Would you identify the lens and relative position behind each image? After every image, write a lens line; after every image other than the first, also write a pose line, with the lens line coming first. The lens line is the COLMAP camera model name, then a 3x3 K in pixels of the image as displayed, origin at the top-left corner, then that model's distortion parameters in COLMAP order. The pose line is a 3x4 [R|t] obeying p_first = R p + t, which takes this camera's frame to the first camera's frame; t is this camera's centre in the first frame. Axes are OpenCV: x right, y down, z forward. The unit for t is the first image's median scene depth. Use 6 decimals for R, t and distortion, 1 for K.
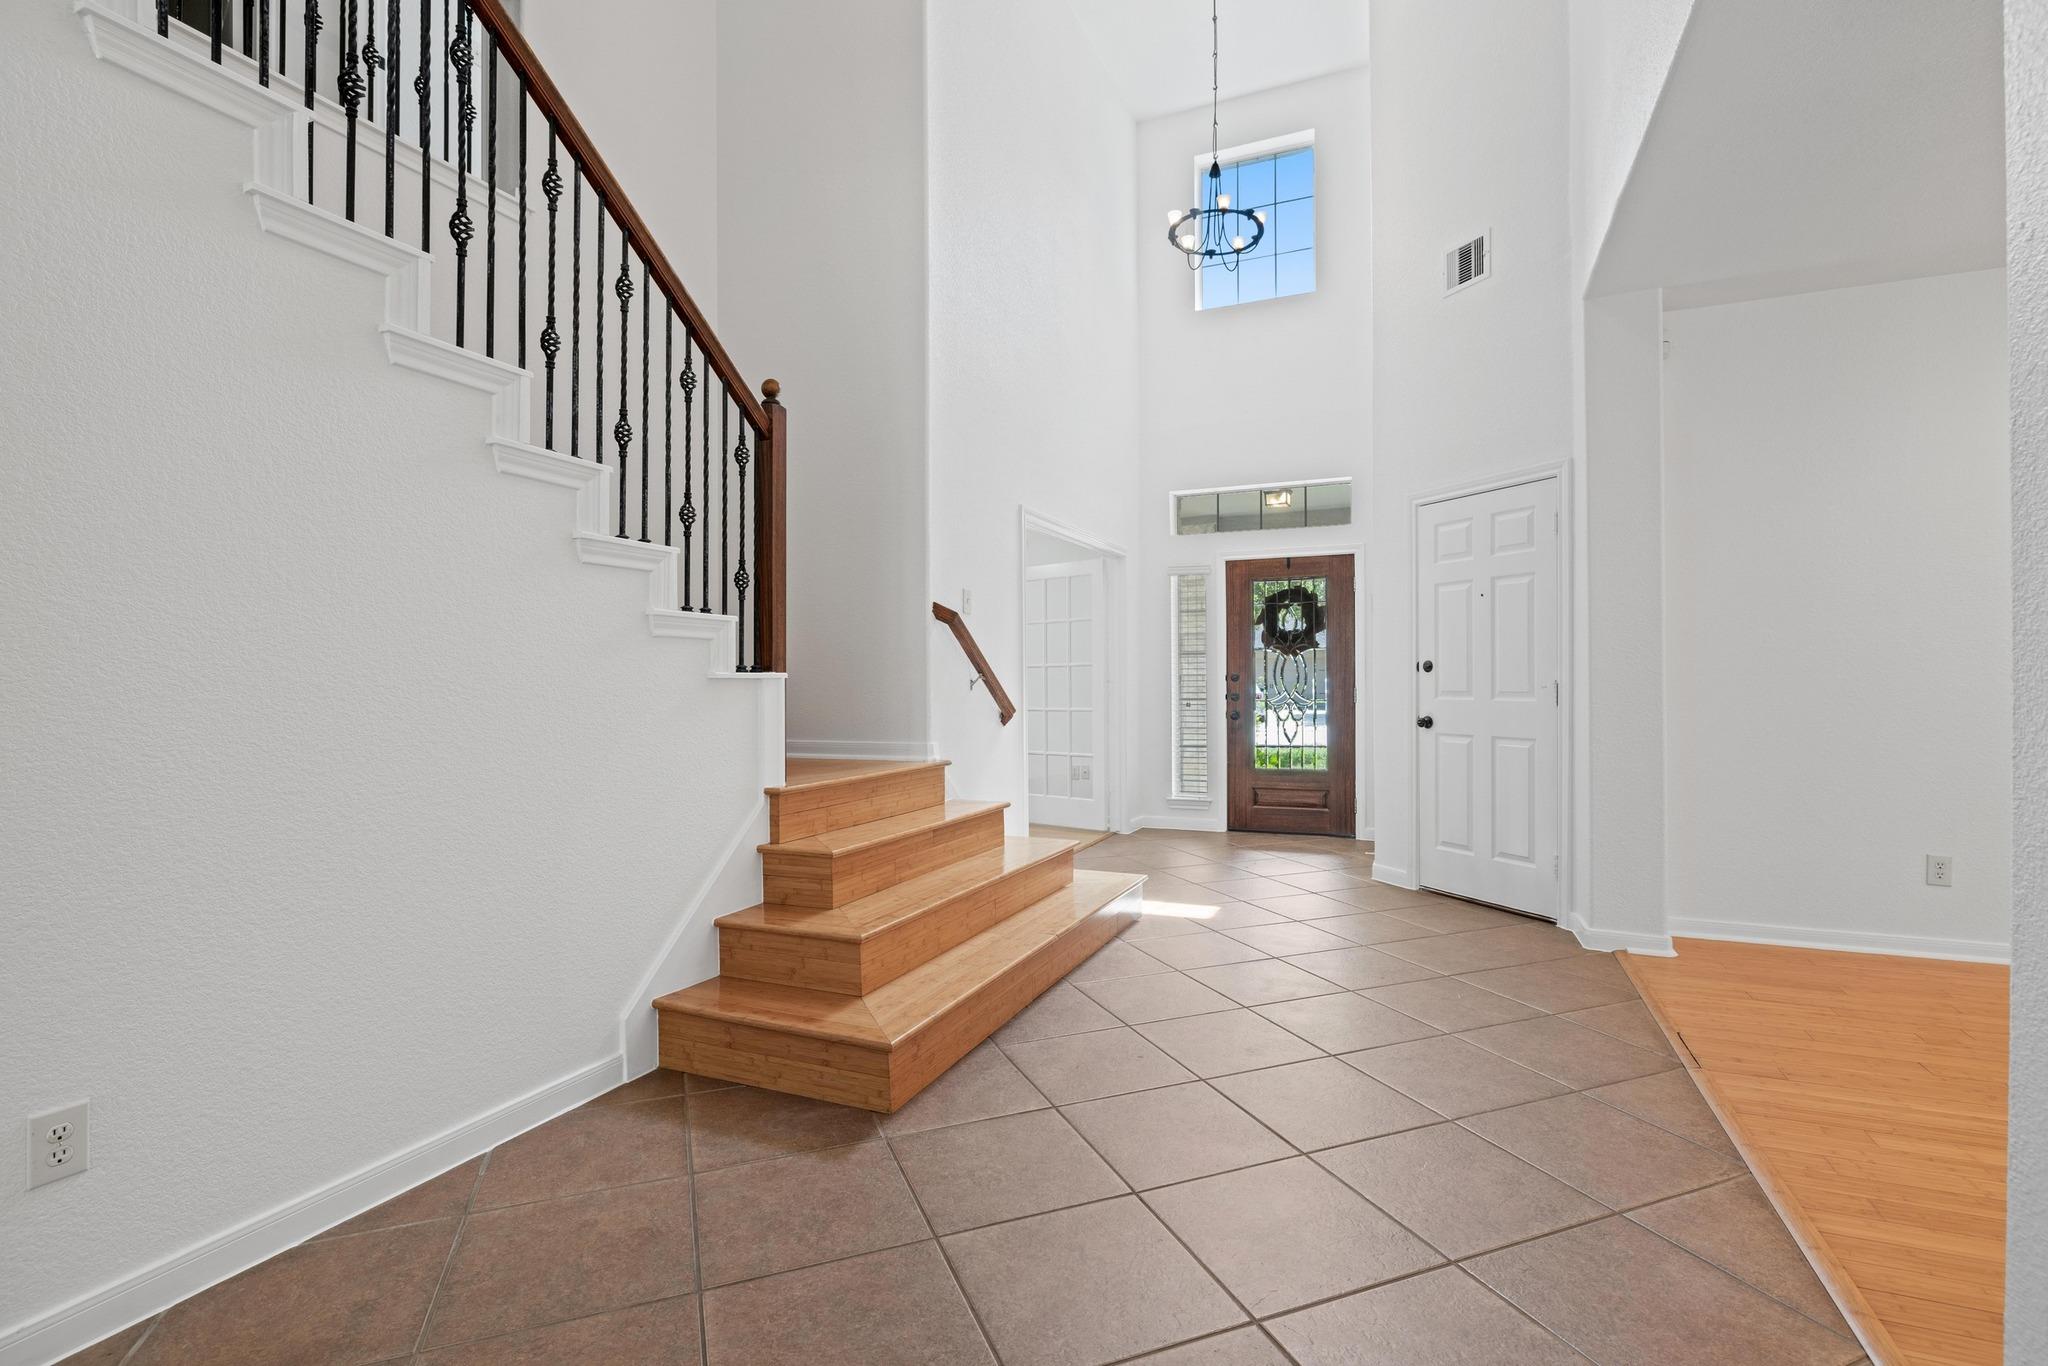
lens RADIAL K [[962.0, 0, 1021.5], [0, 962.0, 679.7], [0, 0, 1]] dist [-0.000102, 0.000033]
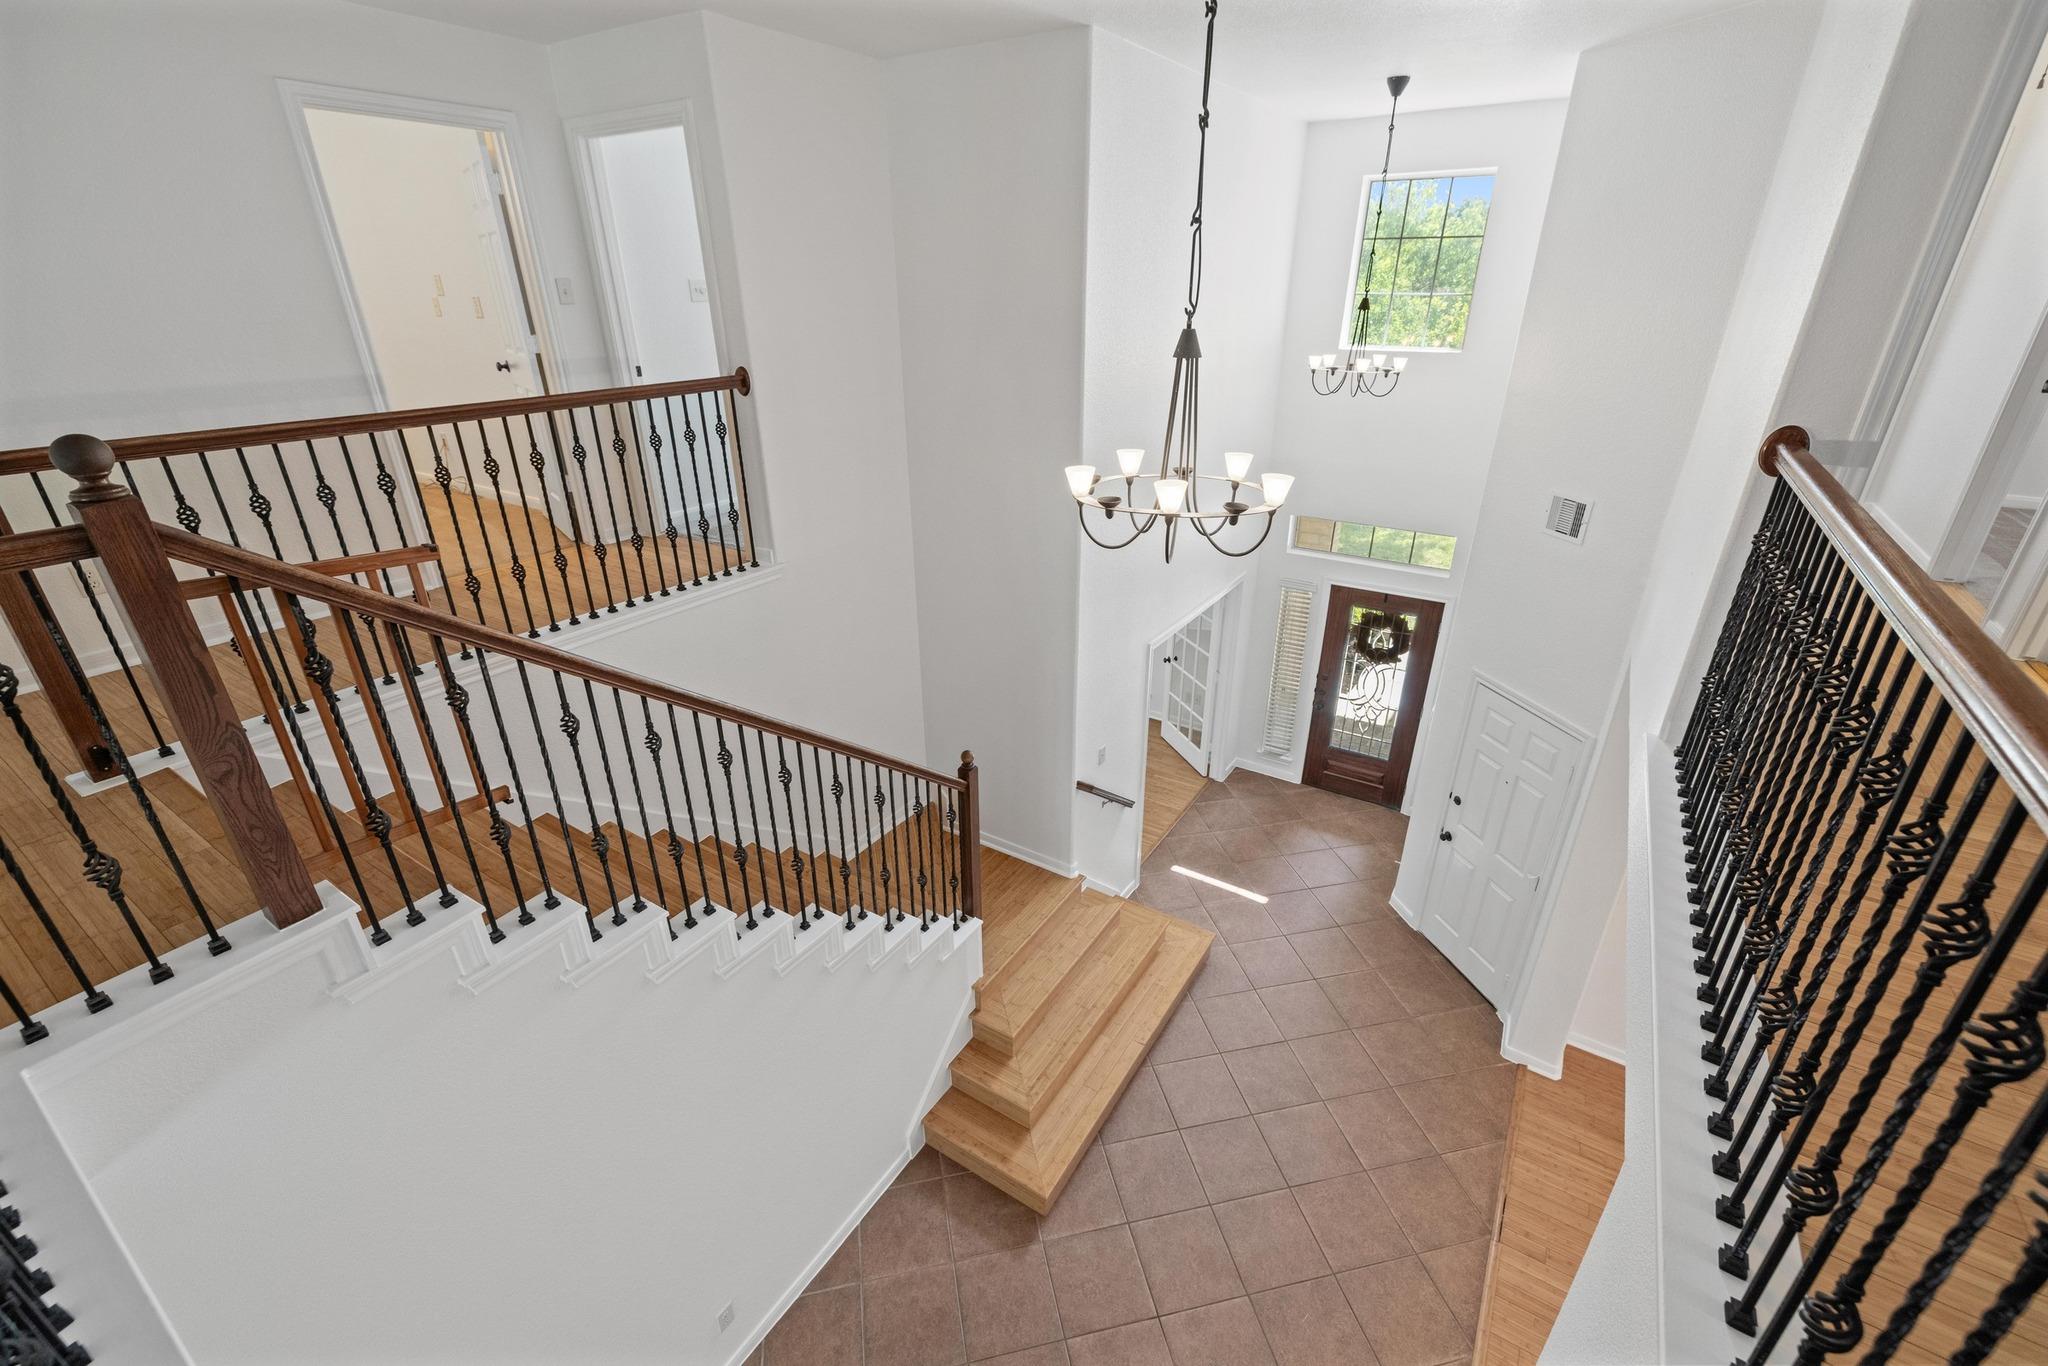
lens RADIAL K [[870.2, 0, 1012.6], [0, 870.2, 685.7], [0, 0, 1]] dist [-0.001295, 0.000582]
pose [[0.986300, 0.068056, -0.150270, -0.002037], [0.003410, 0.902327, 0.431038, -0.496388], [0.164927, -0.425645, 0.889733, -0.055852]]
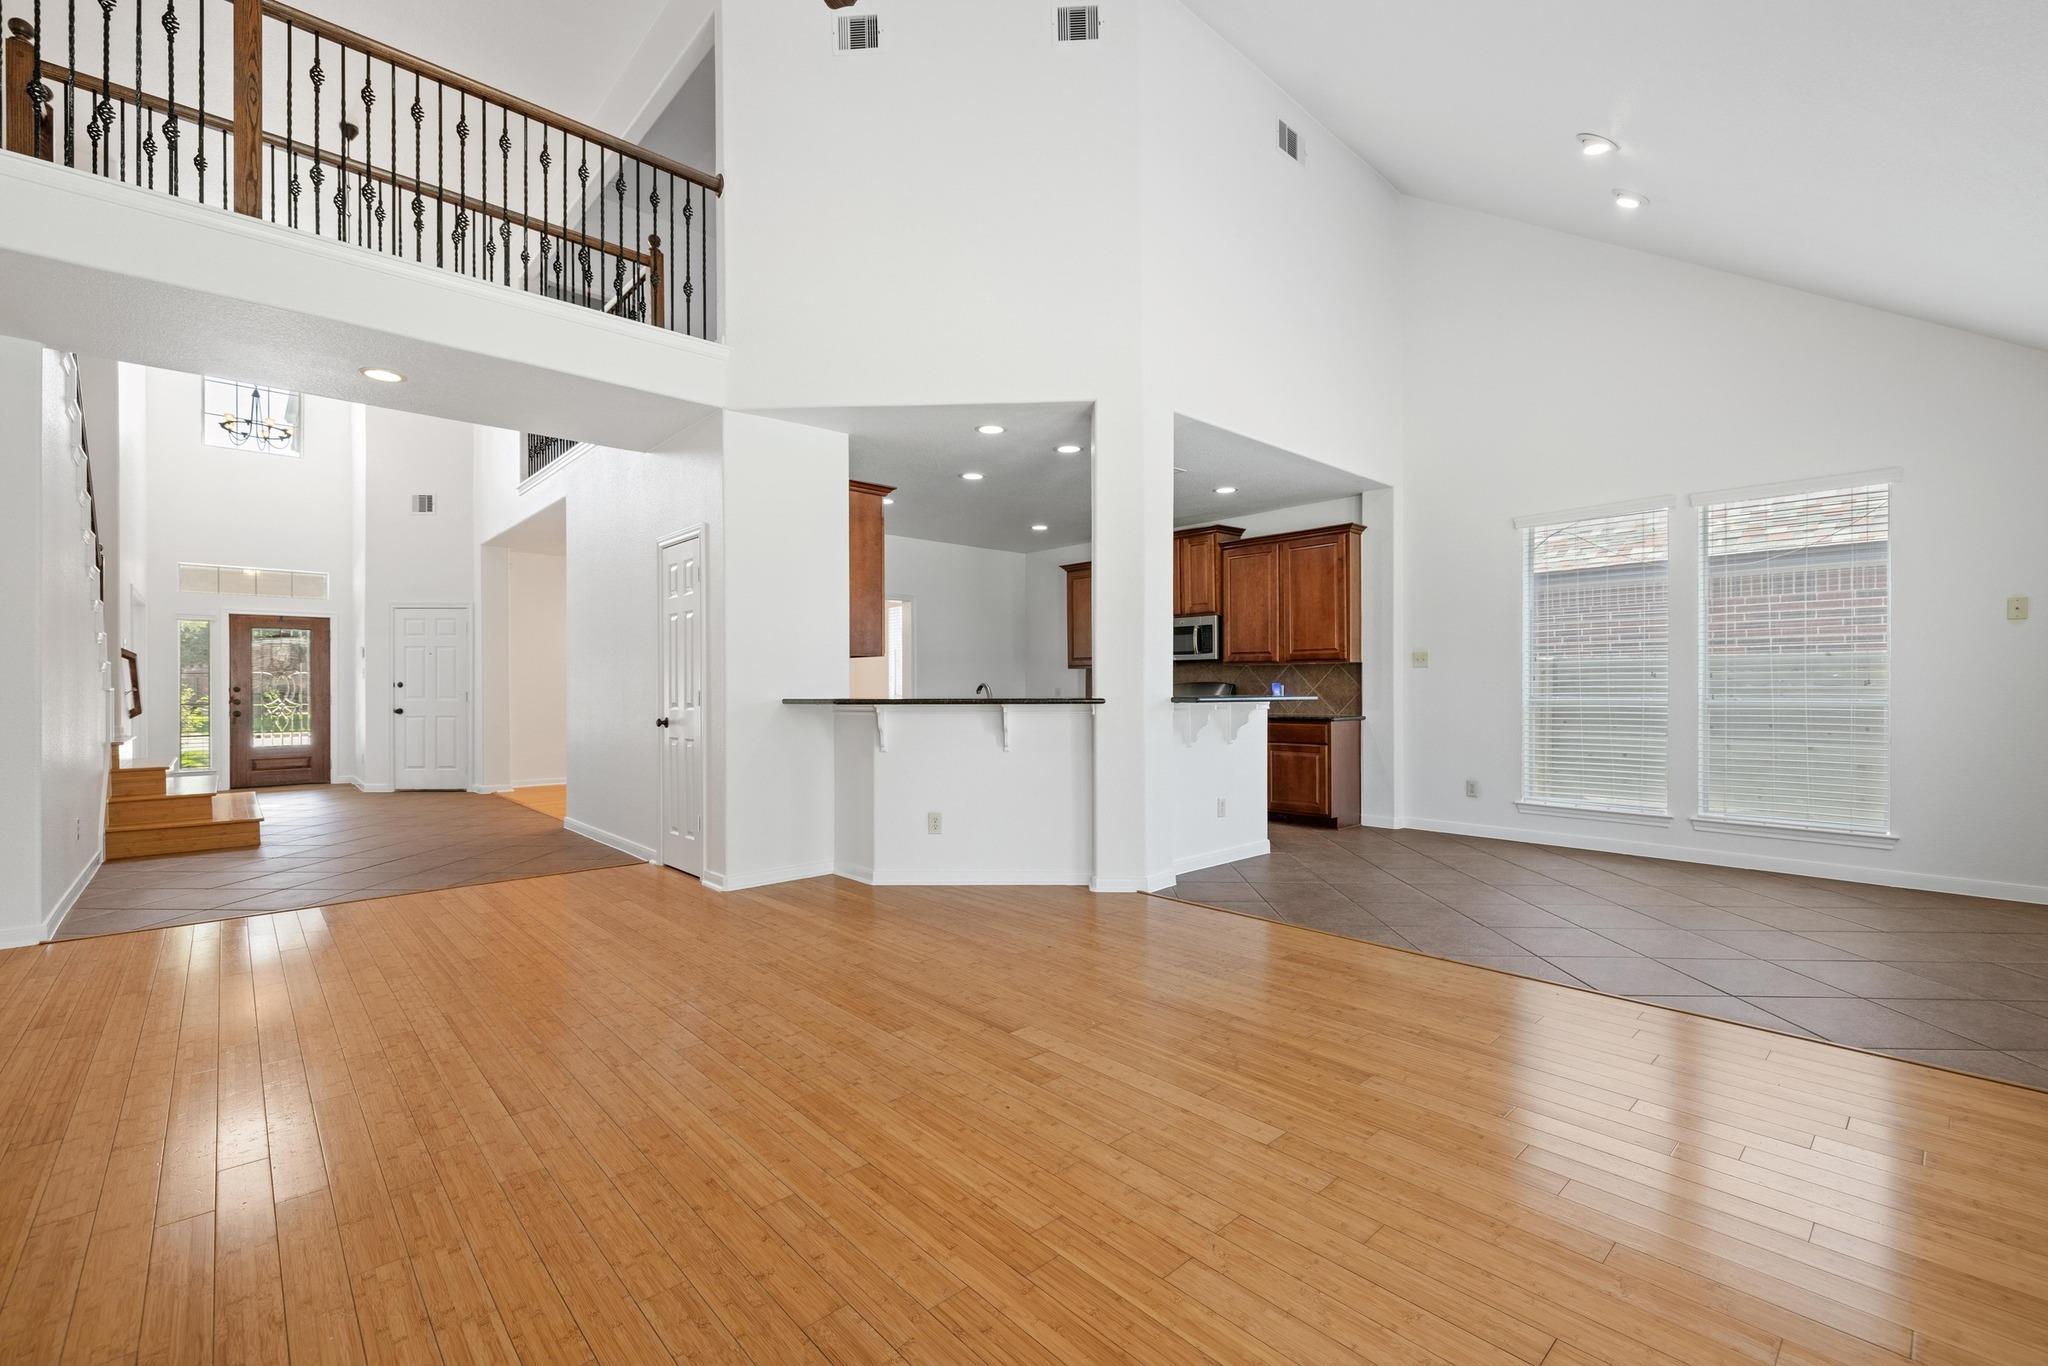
lens RADIAL K [[870.2, 0, 1025.7], [0, 870.2, 688.1], [0, 0, 1]] dist [-0.001295, 0.000582]
pose [[0.395938, 0.002576, 0.918274, -0.596106], [-0.002832, 0.999995, -0.001585, -0.005817], [-0.918273, -0.001973, 0.395943, -0.771789]]
